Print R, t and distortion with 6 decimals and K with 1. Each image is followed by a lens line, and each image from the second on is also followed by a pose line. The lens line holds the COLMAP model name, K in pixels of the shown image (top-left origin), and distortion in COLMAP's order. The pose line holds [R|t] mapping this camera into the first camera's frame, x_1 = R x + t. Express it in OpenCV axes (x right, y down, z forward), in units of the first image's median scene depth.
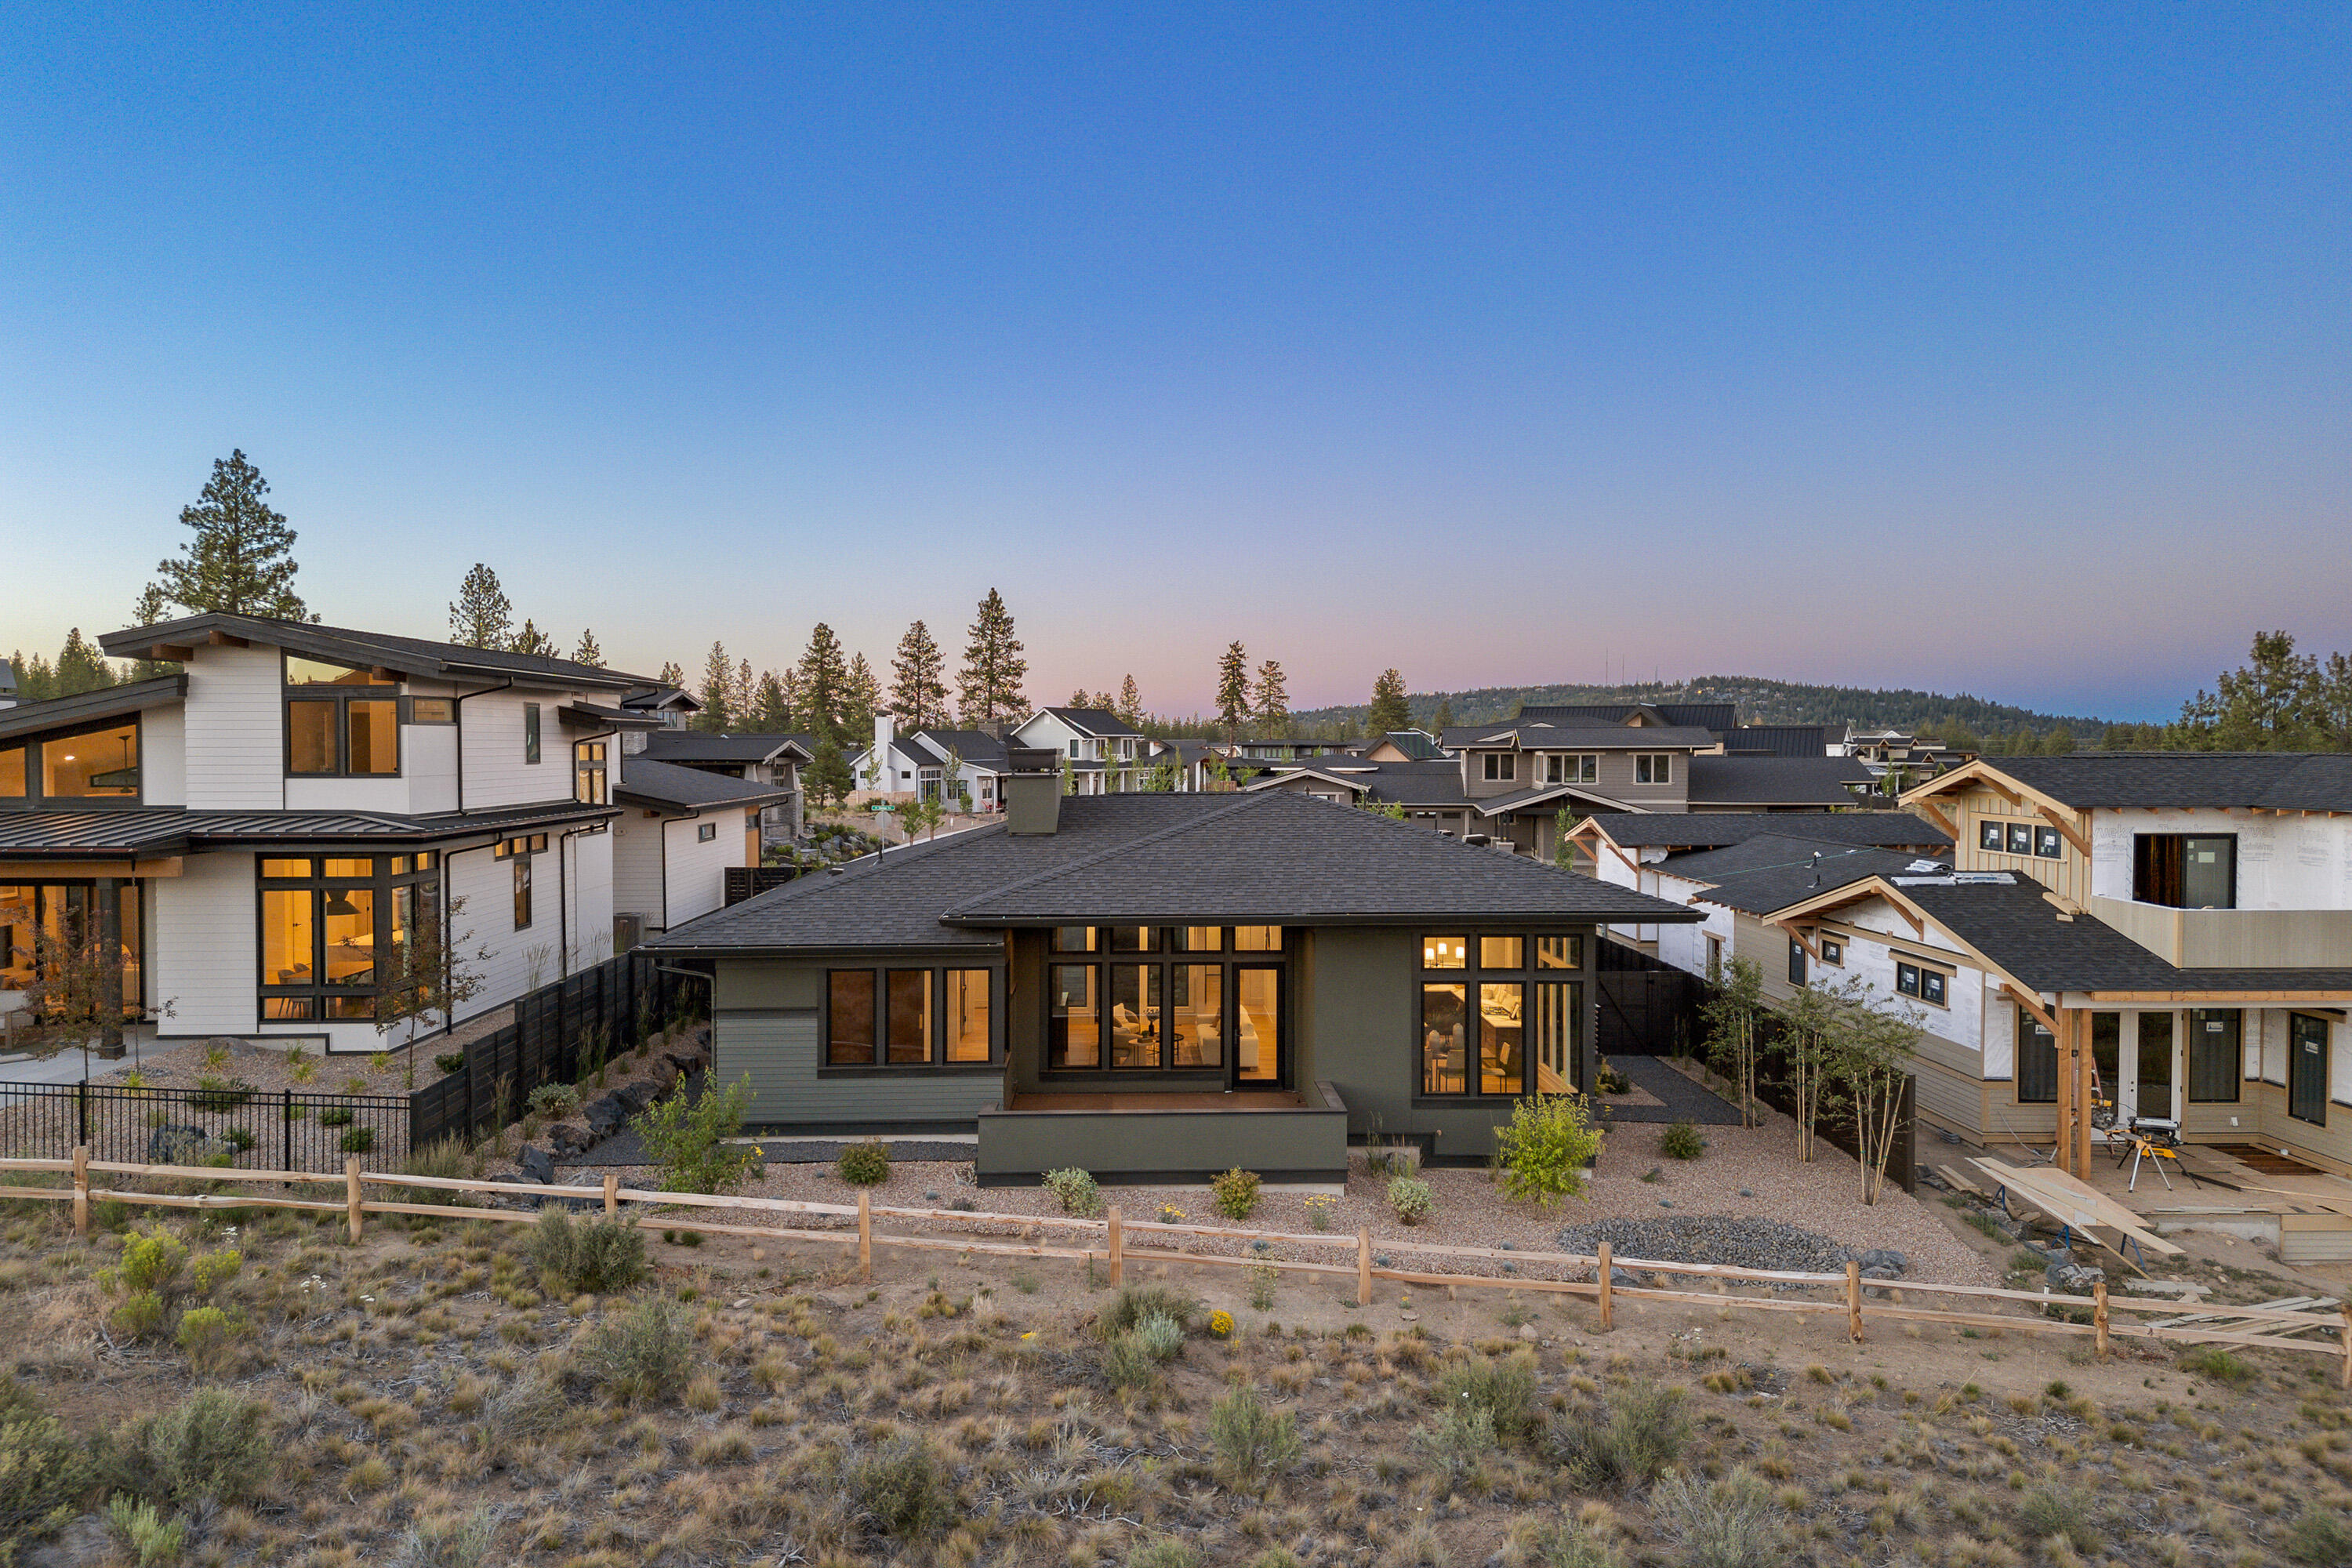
lens RADIAL K [[1646.4, 0, 1174.5], [0, 1646.4, 831.3], [0, 0, 1]] dist [0.087639, -0.100652]
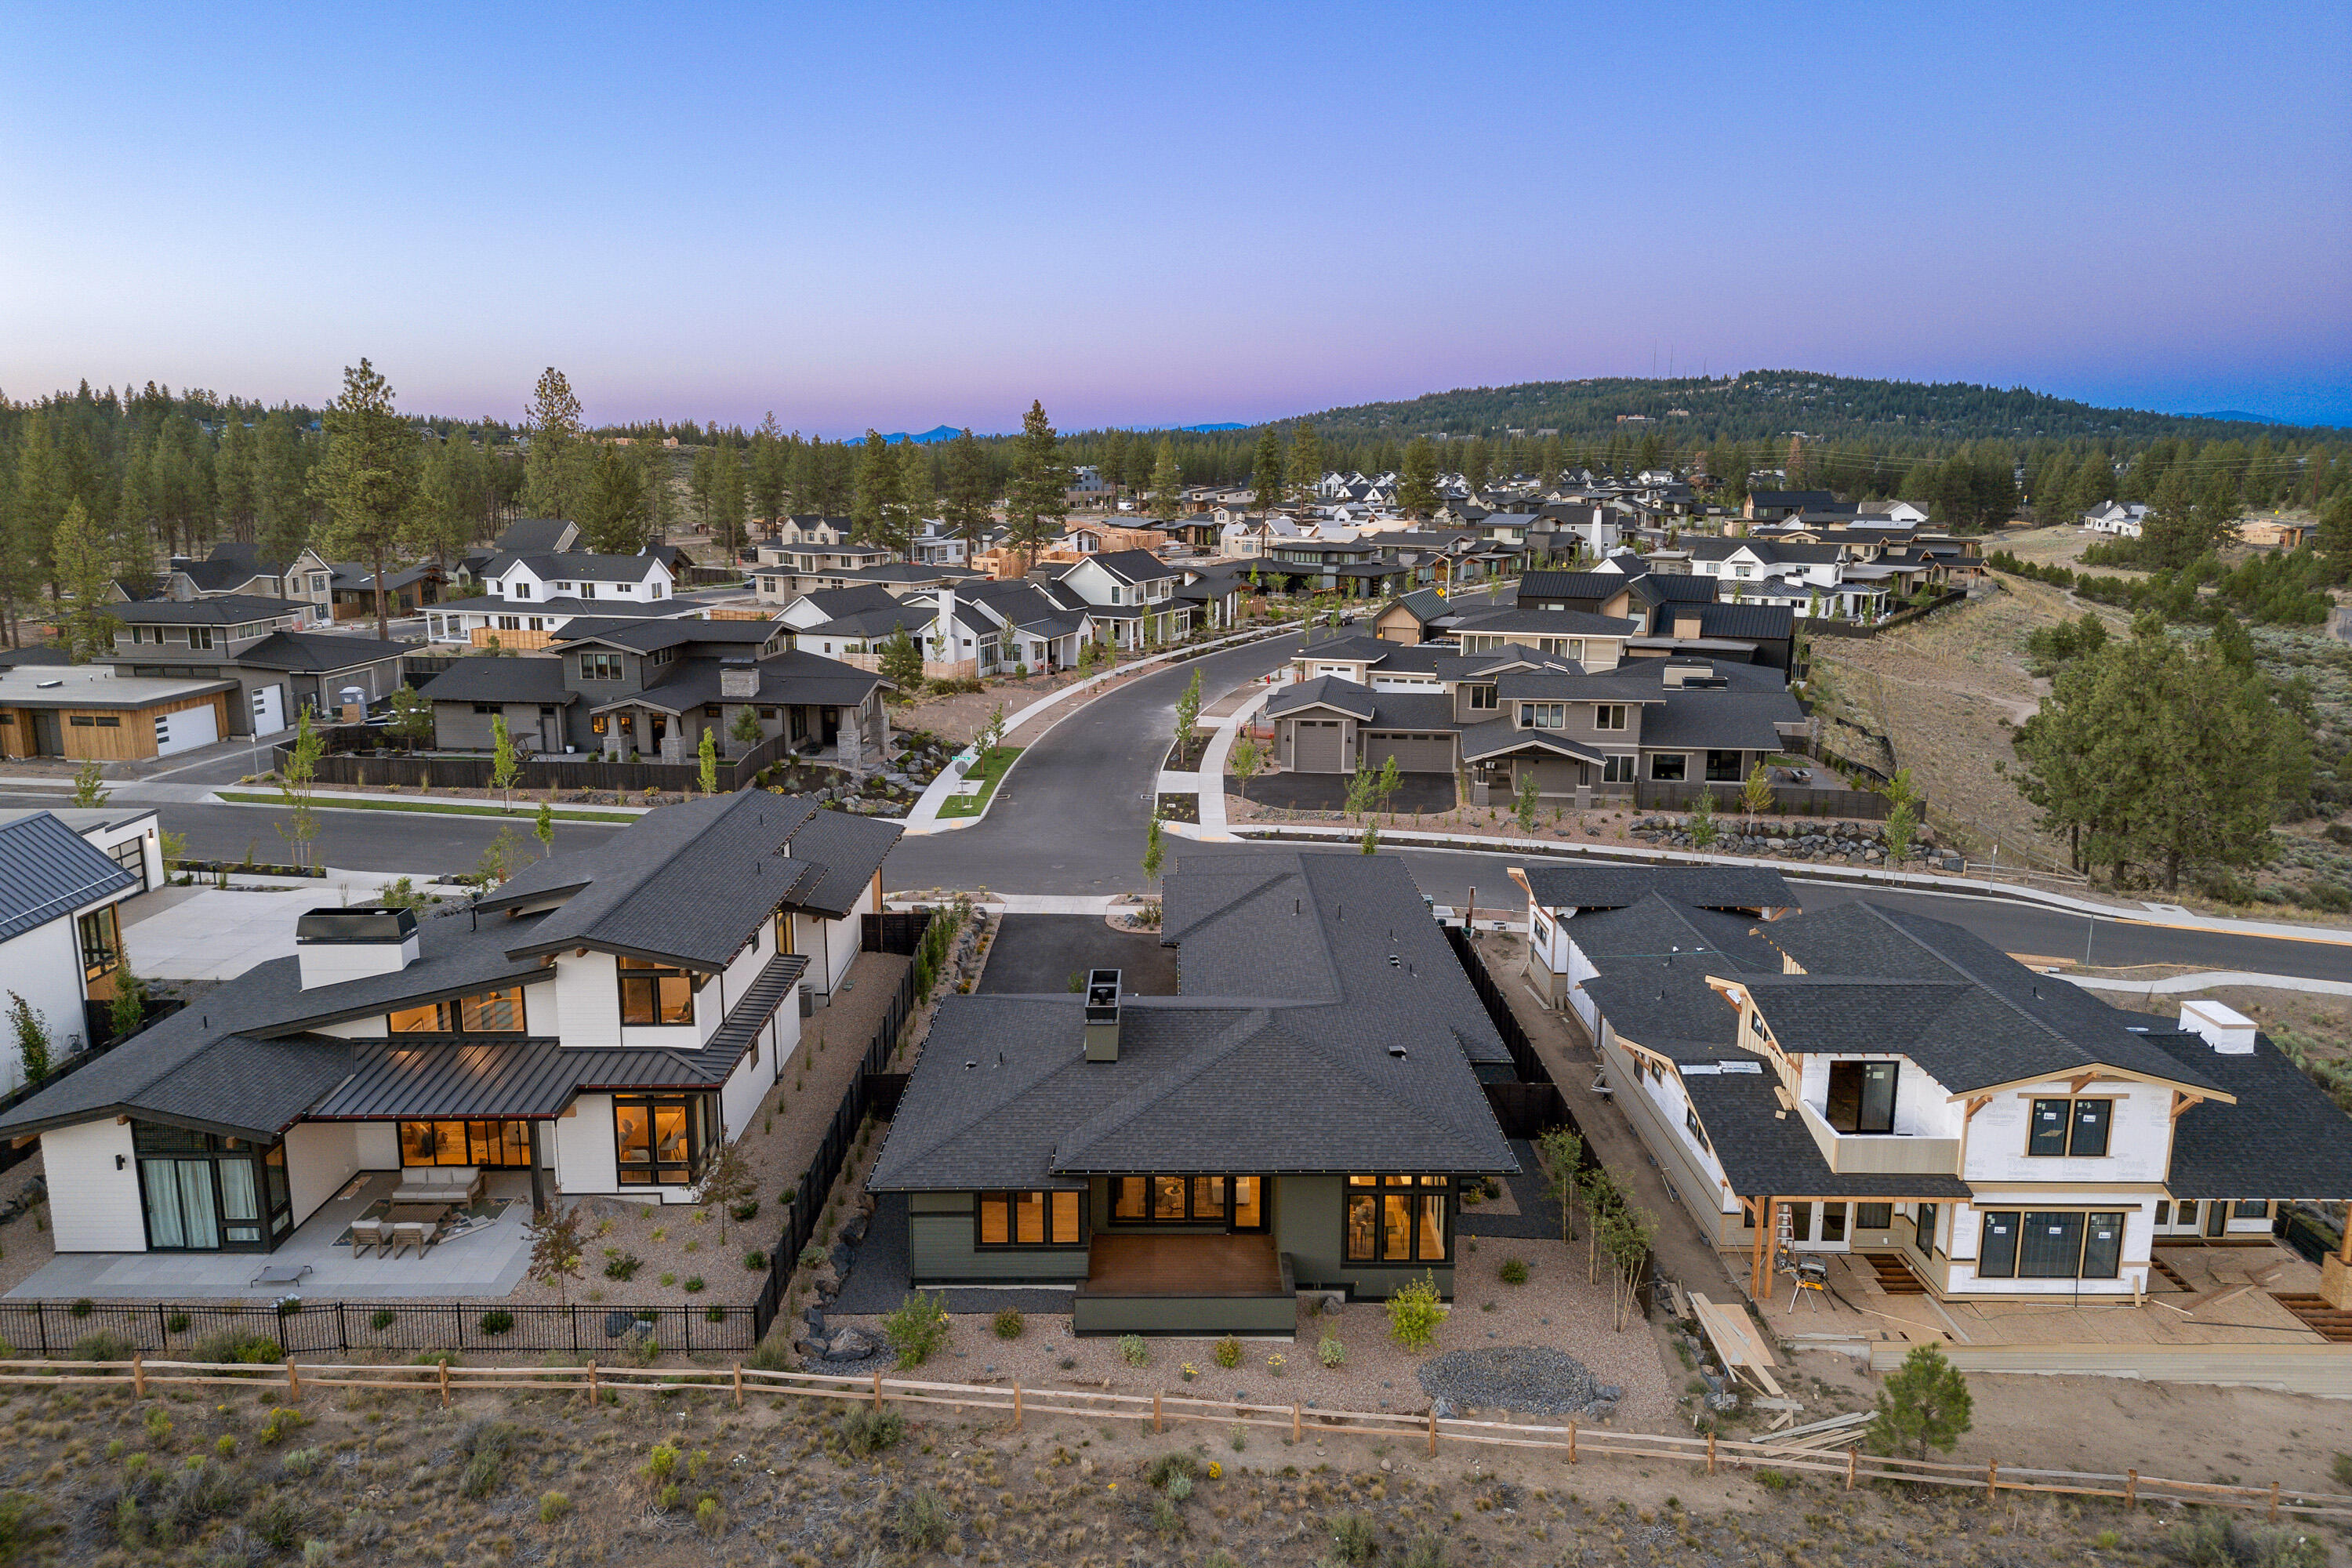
lens RADIAL K [[1627.9, 0, 1176.0], [0, 1627.9, 784.0], [0, 0, 1]] dist [0.095994, -0.136602]
pose [[0.999766, 0.005863, -0.020810, 0.015126], [-0.002487, 0.987322, 0.158708, -0.611478], [0.021476, -0.158619, 0.987106, -0.563507]]
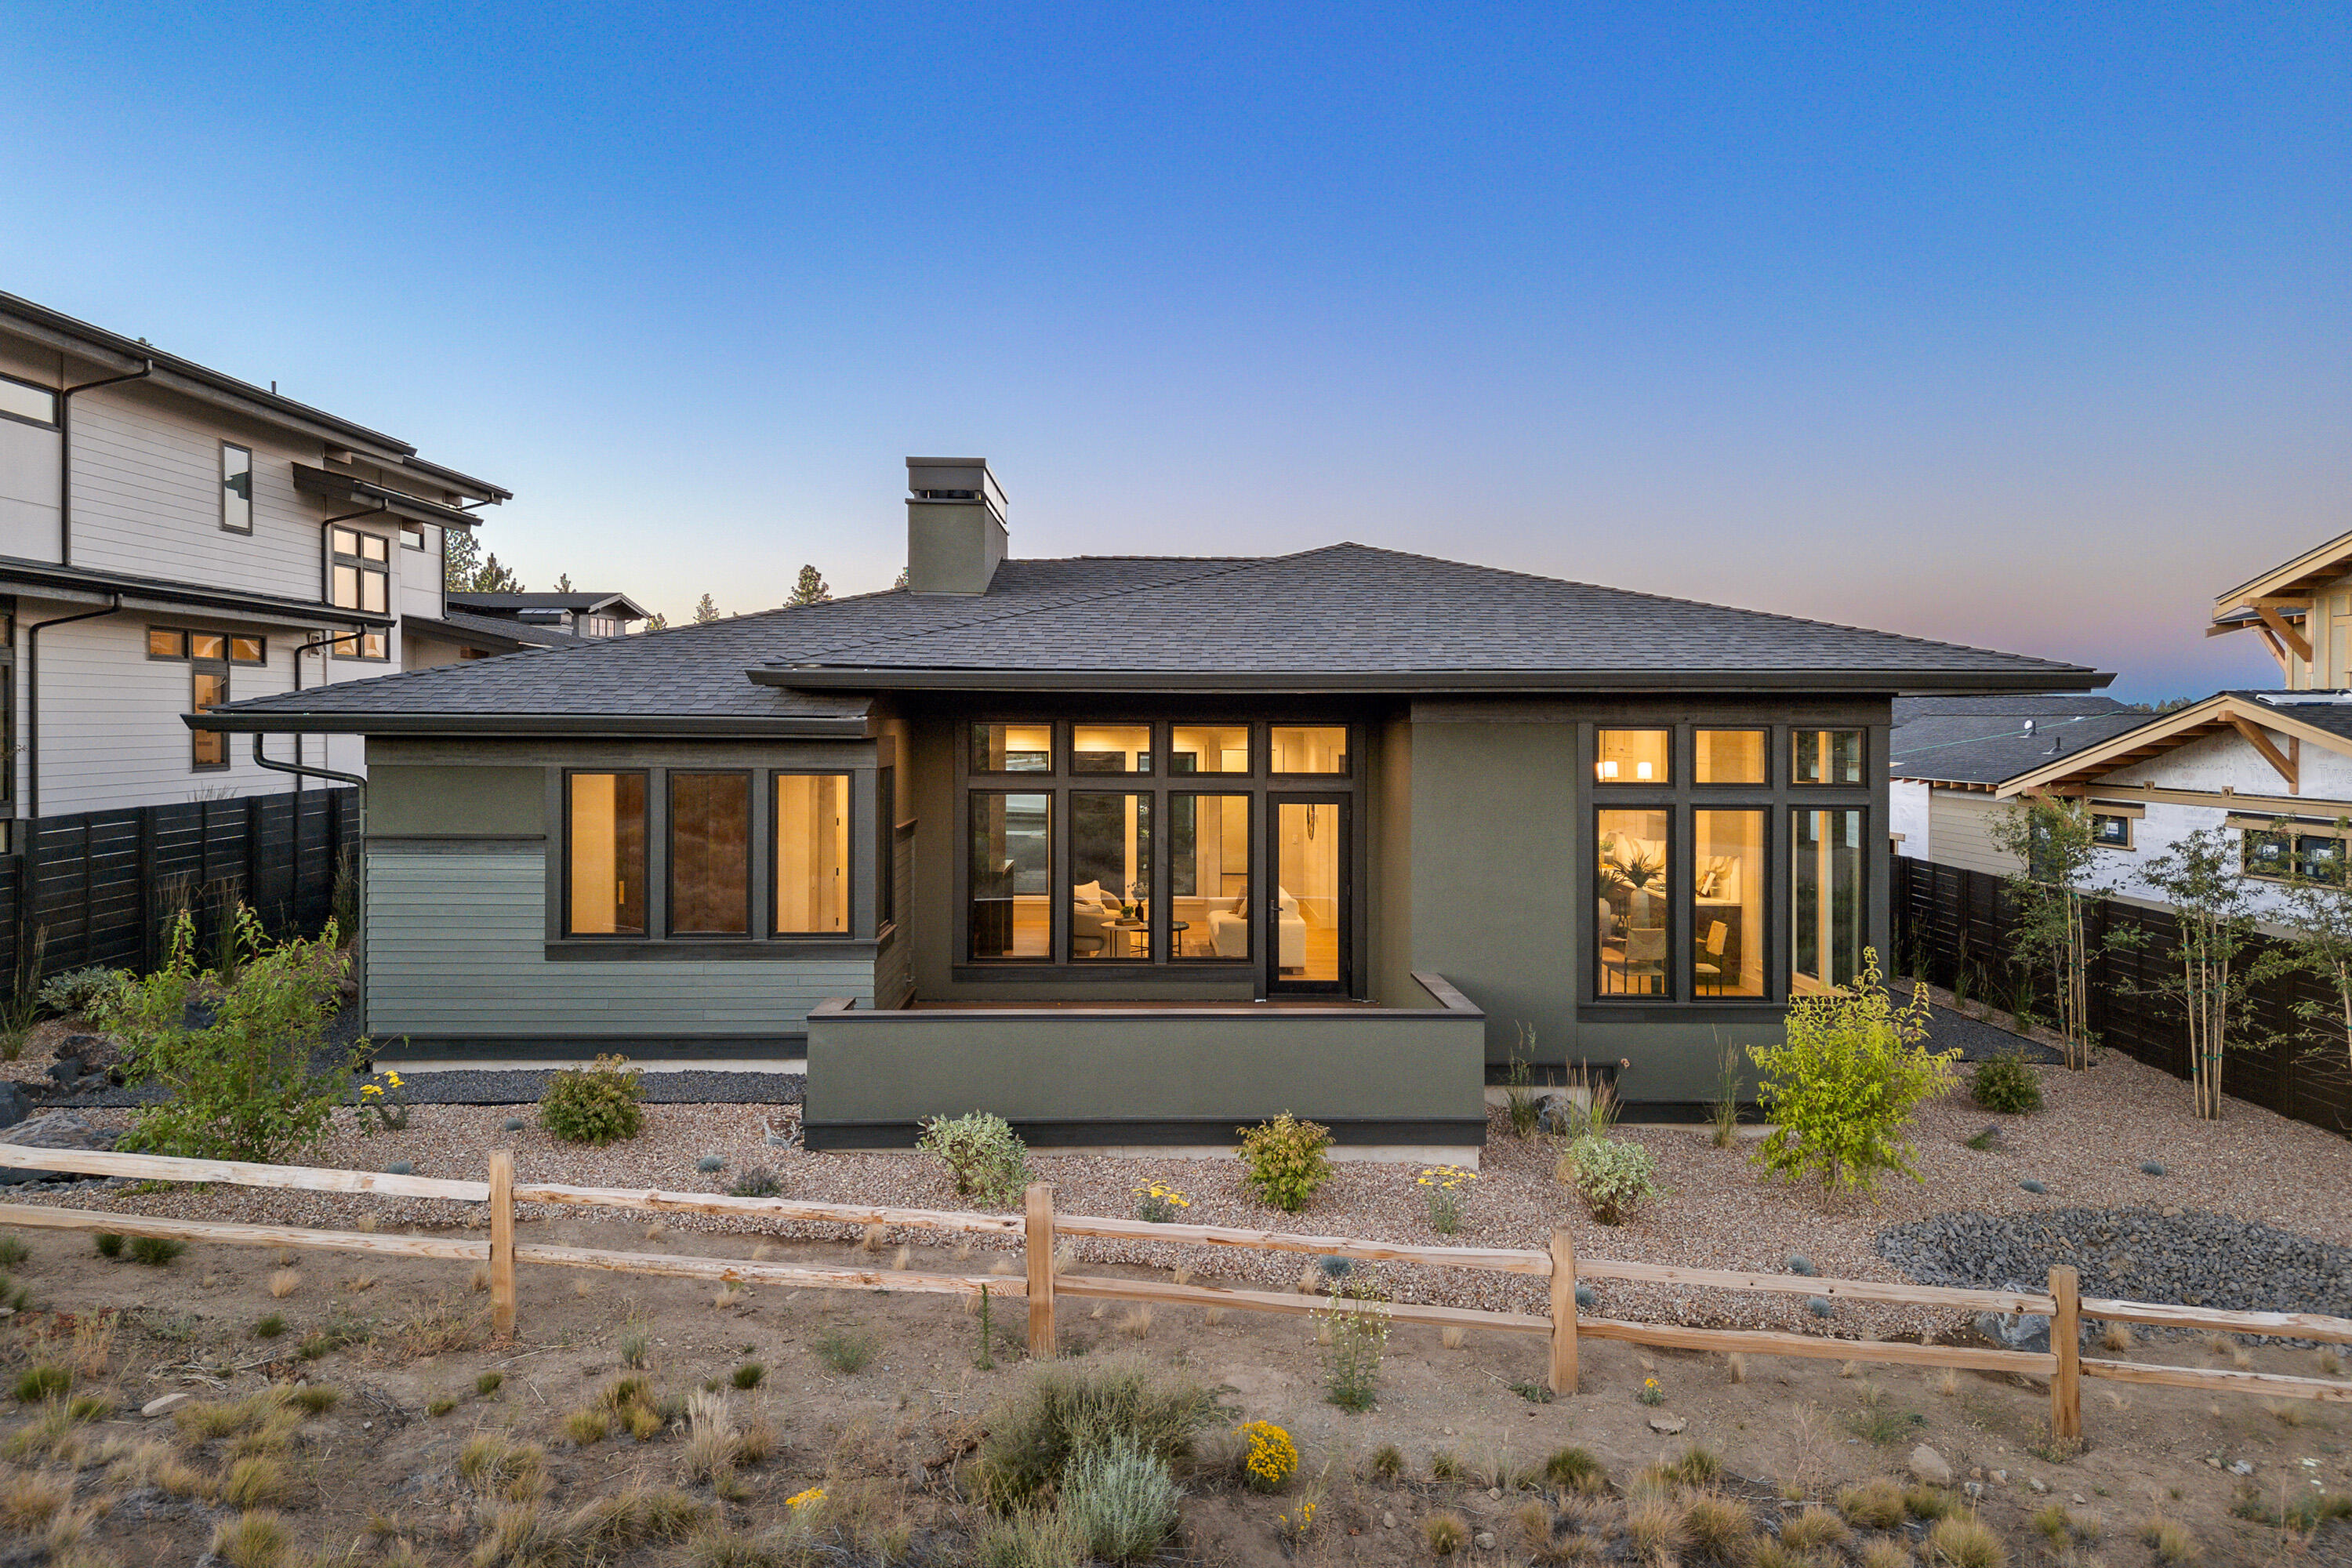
lens RADIAL K [[1632.6, 0, 1184.6], [0, 1632.6, 776.5], [0, 0, 1]] dist [0.033855, -0.000845]
pose [[0.999987, 0.004950, 0.000951, 0.003951], [-0.004925, 0.999679, -0.024872, 0.106010], [-0.001073, 0.024867, 0.999690, 0.462404]]
